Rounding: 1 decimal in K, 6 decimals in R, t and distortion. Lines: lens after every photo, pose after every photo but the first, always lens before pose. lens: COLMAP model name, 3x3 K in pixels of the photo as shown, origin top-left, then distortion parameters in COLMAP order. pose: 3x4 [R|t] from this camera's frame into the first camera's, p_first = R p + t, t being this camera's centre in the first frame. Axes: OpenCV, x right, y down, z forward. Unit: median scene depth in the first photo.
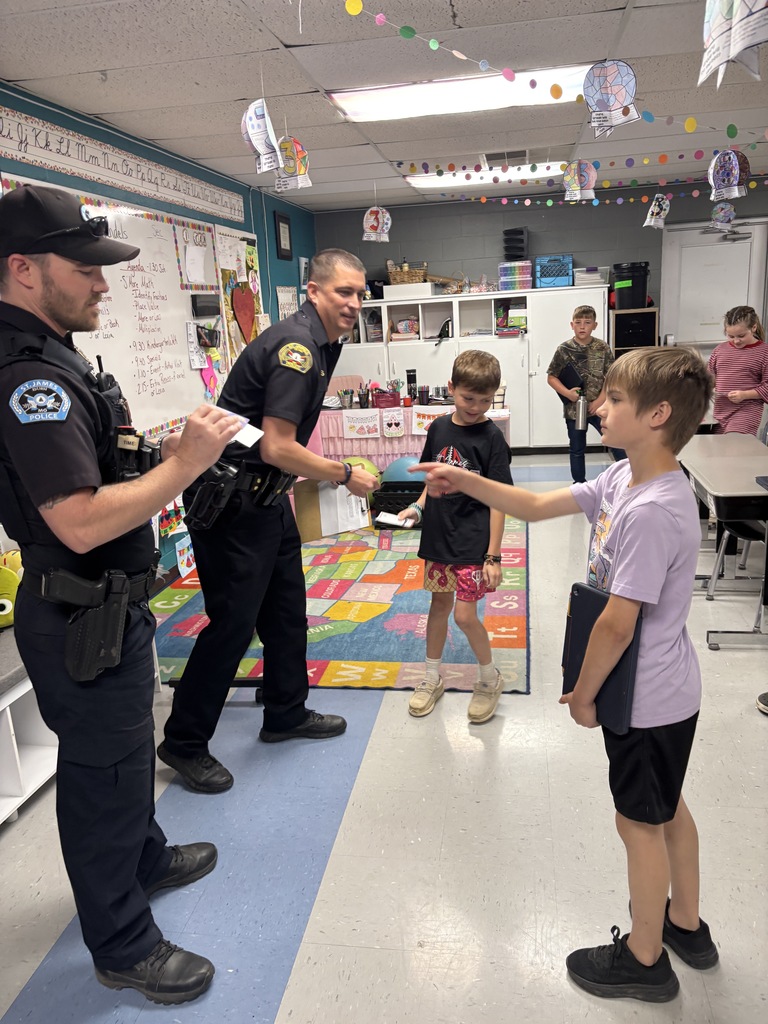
lens RADIAL K [[765.8, 0, 393.8], [0, 765.8, 502.7], [0, 0, 1]] dist [0.002303, -0.006092]
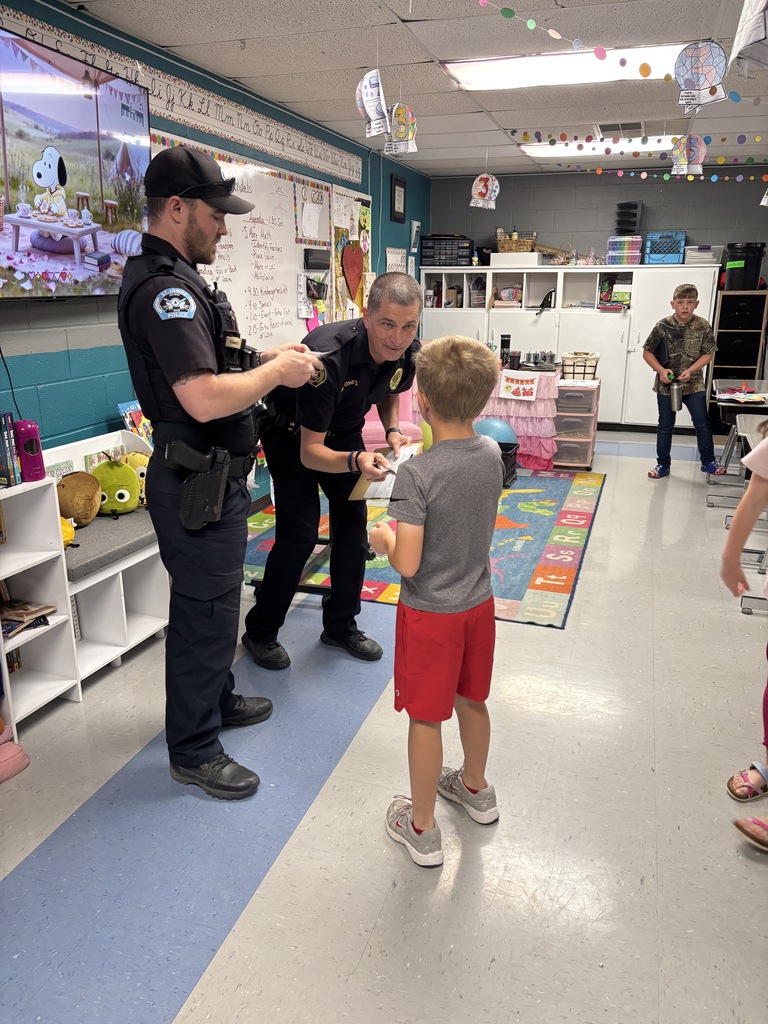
lens RADIAL K [[793.0, 0, 383.6], [0, 793.0, 524.0], [0, 0, 1]] dist [0.002526, 0.001152]
pose [[0.983729, 0.105944, -0.145100, 0.051730], [-0.099044, 0.993617, 0.053998, 0.045693], [0.149894, -0.038748, 0.987942, -0.112945]]
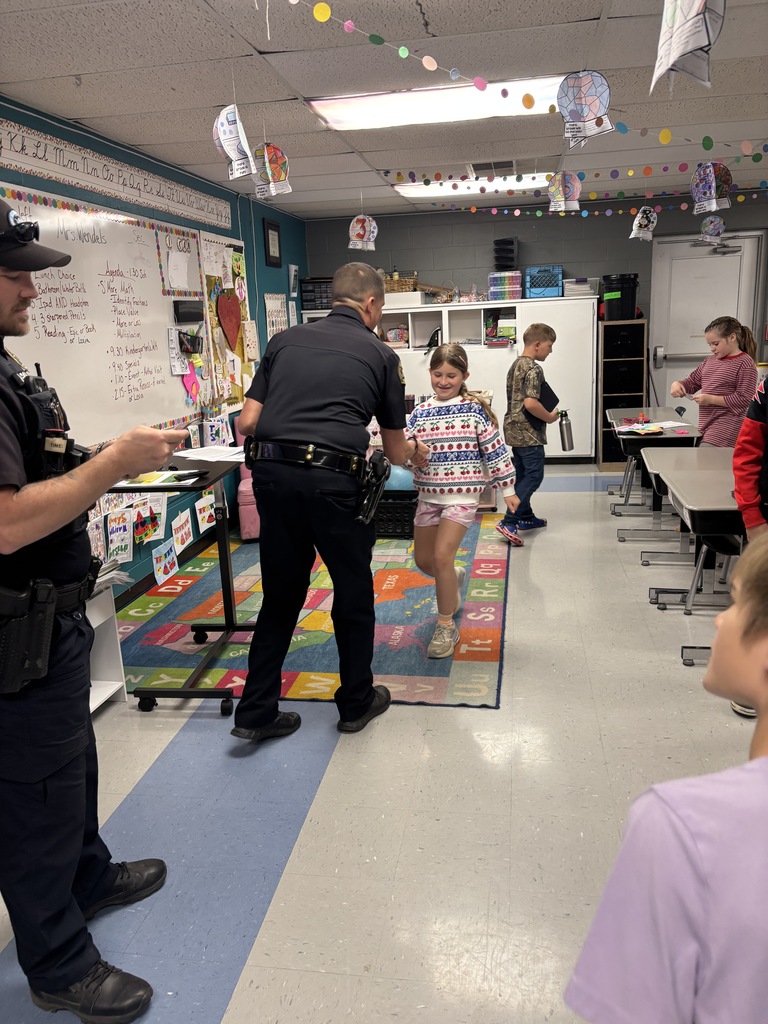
lens RADIAL K [[762.5, 0, 400.8], [0, 762.5, 500.3], [0, 0, 1]] dist [0.002860, -0.010976]
pose [[0.999922, 0.012356, 0.001673, 0.033292], [-0.012334, 0.999844, -0.012611, -0.003081], [-0.001829, 0.012590, 0.999919, 0.011627]]
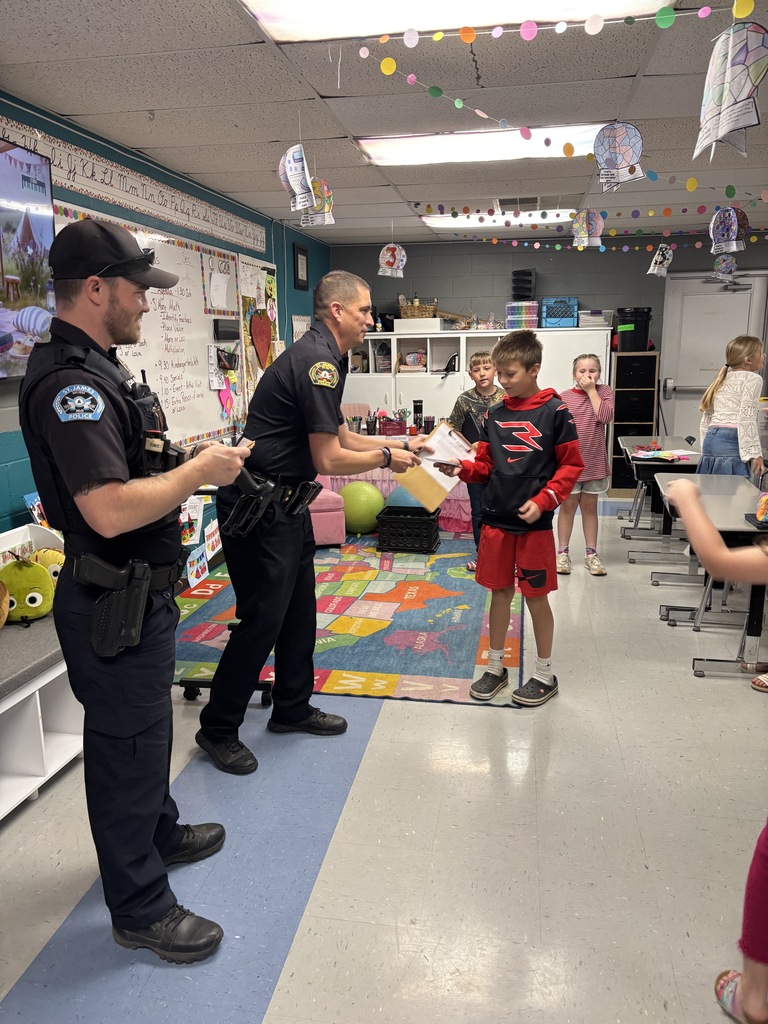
lens RADIAL K [[776.7, 0, 384.0], [0, 776.7, 512.0], [0, 0, 1]] dist [0.000564, 0.001611]
pose [[0.998890, 0.046751, -0.005749, -0.012778], [-0.046911, 0.998390, -0.031889, 0.016083], [0.004249, 0.032123, 0.999475, -0.057323]]
